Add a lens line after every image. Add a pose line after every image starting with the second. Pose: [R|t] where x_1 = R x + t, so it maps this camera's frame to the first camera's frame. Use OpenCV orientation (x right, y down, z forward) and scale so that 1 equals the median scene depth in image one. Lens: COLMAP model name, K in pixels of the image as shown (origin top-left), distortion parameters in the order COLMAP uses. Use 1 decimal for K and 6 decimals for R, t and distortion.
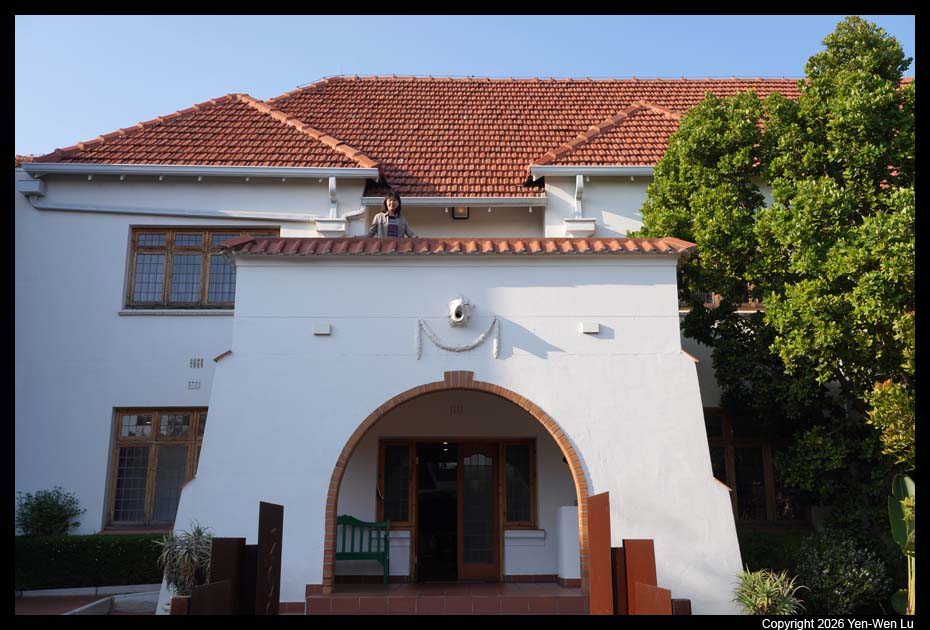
lens RADIAL K [[867.4, 0, 478.0], [0, 867.4, 330.6], [0, 0, 1]] dist [0.023990, 0.000000]
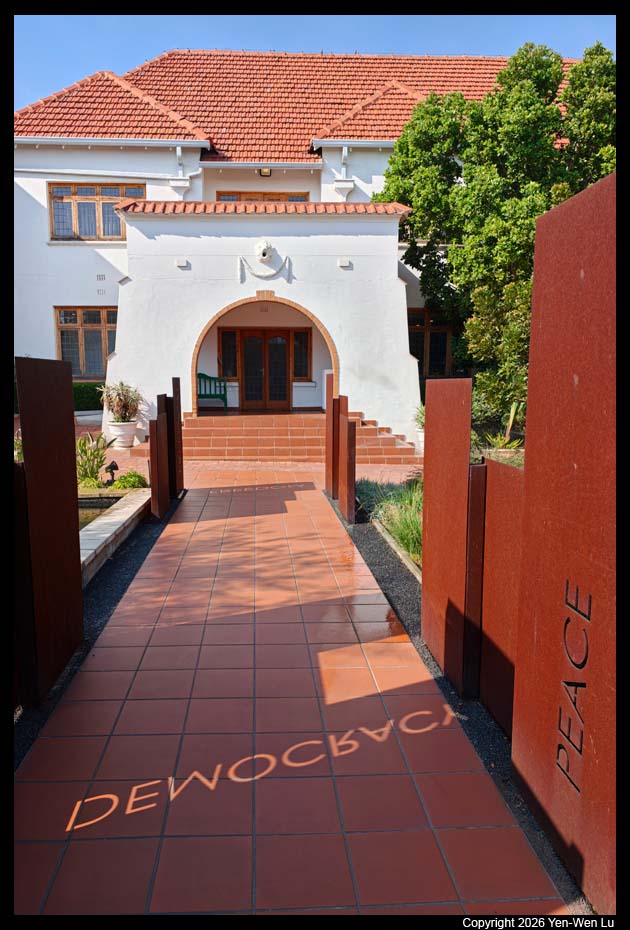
lens RADIAL K [[583.1, 0, 289.5], [0, 583.1, 478.8], [0, 0, 1]] dist [-0.001408, -0.017362]
pose [[0.999879, 0.000109, 0.015580, 0.006458], [-0.006186, 0.920558, 0.390556, -0.047207], [-0.014300, -0.390605, 0.920447, -0.149415]]
